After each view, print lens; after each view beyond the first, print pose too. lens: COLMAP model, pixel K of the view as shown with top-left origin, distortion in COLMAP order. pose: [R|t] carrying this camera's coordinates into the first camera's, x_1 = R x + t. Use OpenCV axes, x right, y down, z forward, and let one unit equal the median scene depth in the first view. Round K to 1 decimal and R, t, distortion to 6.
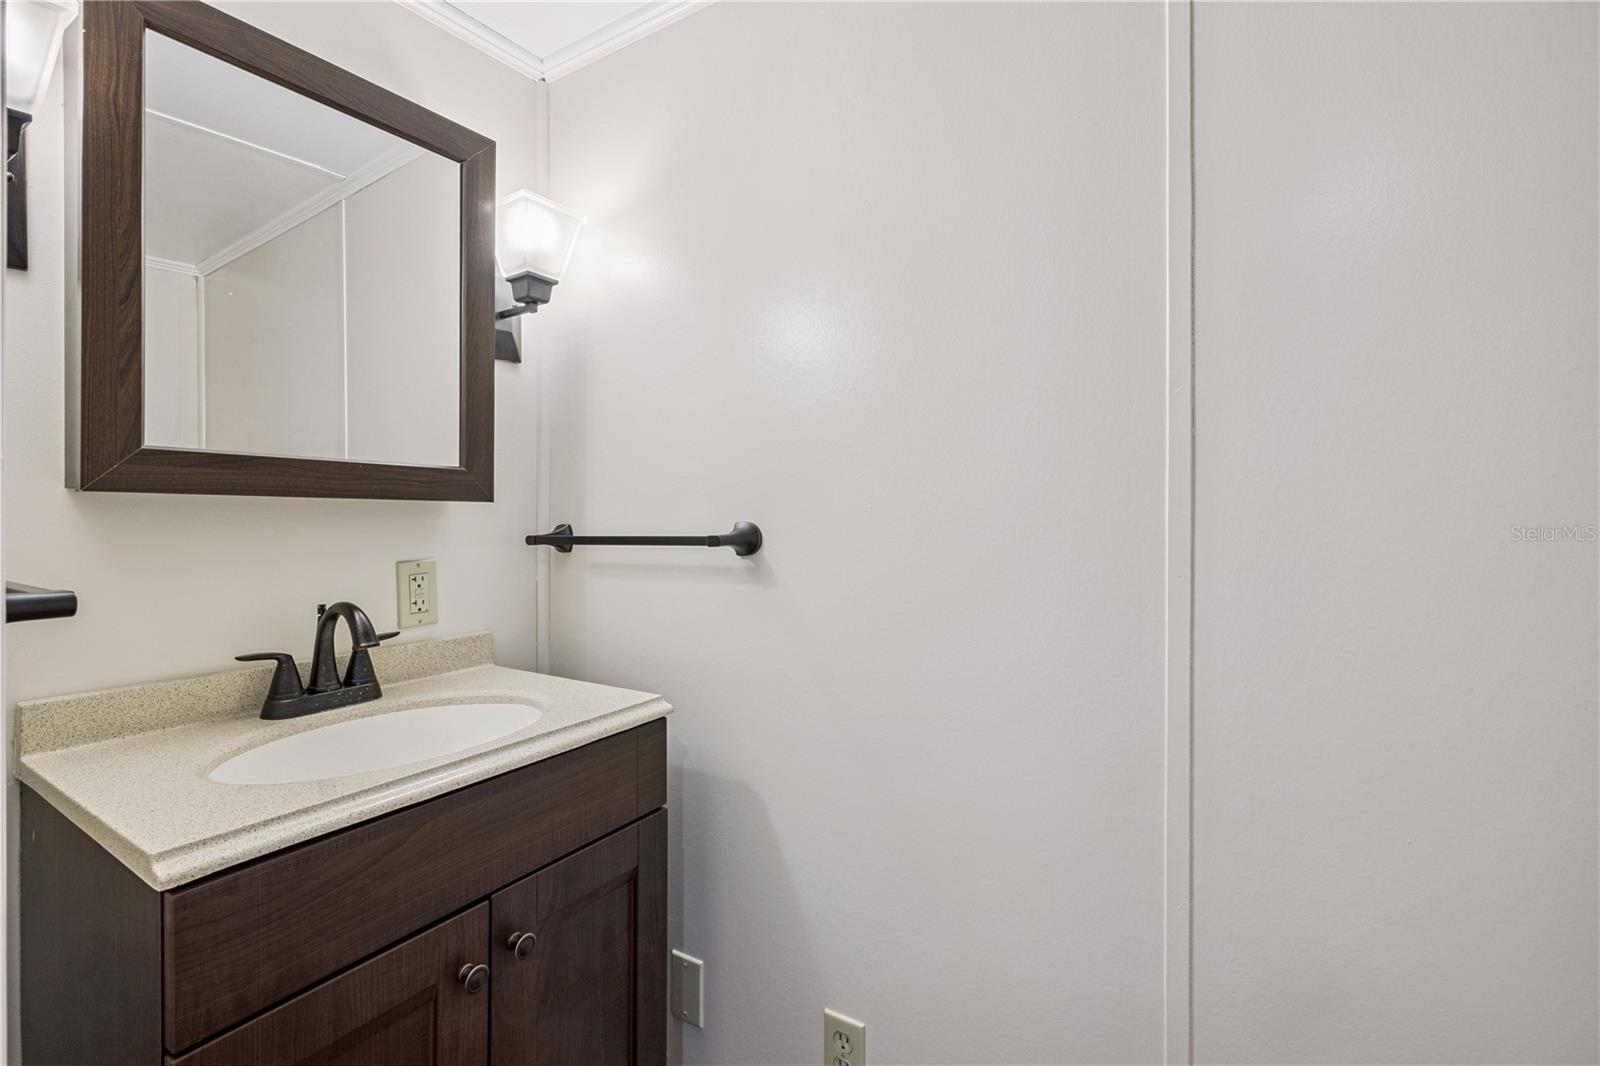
lens RADIAL K [[737.0, 0, 795.2], [0, 737.0, 503.1], [0, 0, 1]] dist [-0.016276, 0.000937]
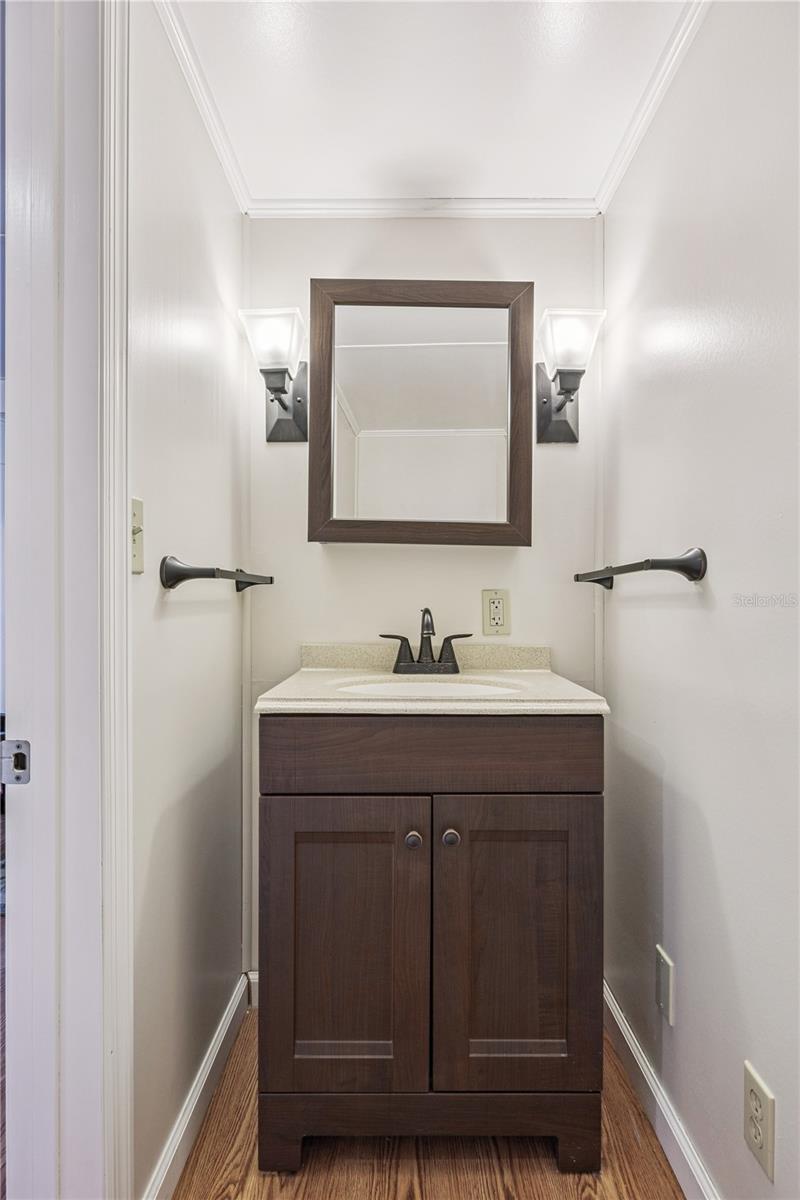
lens RADIAL K [[602.7, 0, 399.5], [0, 602.7, 593.7], [0, 0, 1]] dist [-0.013599, -0.000487]
pose [[0.534545, 0.002128, -0.845137, 0.429402], [-0.002751, 0.999996, 0.000778, 0.091609], [0.845135, 0.001909, 0.534549, 0.208870]]
